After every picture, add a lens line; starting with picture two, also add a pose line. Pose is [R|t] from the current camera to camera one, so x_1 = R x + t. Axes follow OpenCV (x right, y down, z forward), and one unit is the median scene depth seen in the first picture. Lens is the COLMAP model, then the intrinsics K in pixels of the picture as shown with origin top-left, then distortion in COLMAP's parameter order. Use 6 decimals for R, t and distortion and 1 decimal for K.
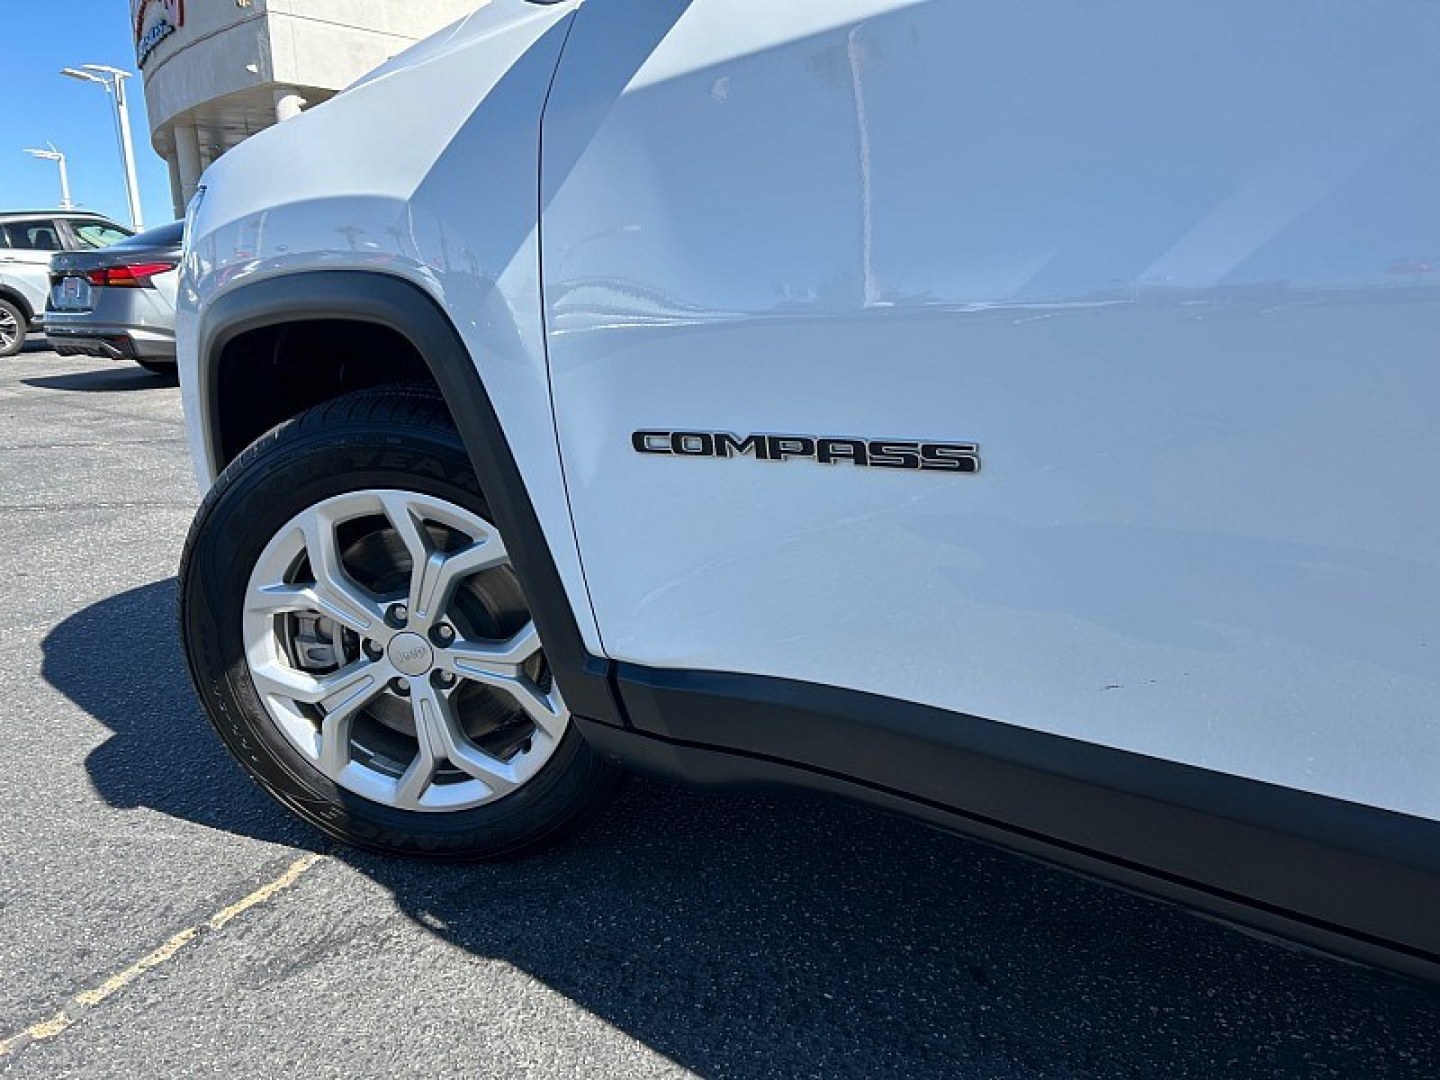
lens RADIAL K [[1100.4, 0, 713.3], [0, 1100.4, 534.3], [0, 0, 1]] dist [0.033705, -0.037536]
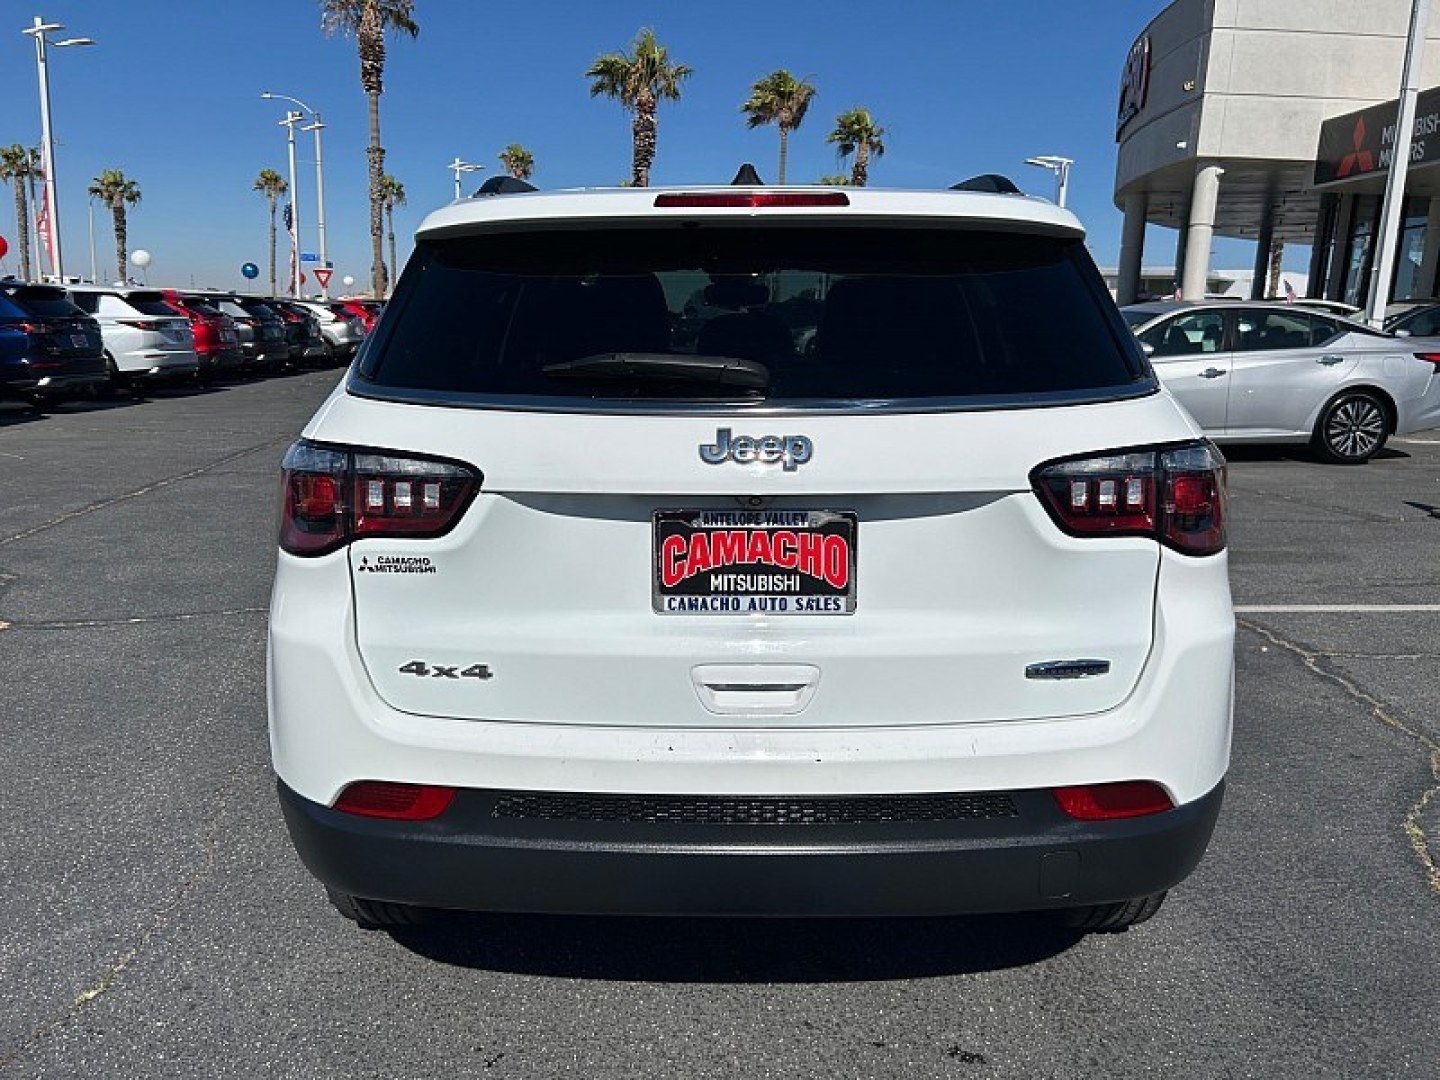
lens RADIAL K [[1088.4, 0, 720.0], [0, 1088.4, 540.0], [0, 0, 1]] dist [0.083895, -0.087181]
pose [[0.665848, 0.191124, -0.721192, 0.164303], [-0.205923, 0.976163, 0.068574, -0.013462], [0.717107, 0.102850, 0.689333, -0.065714]]
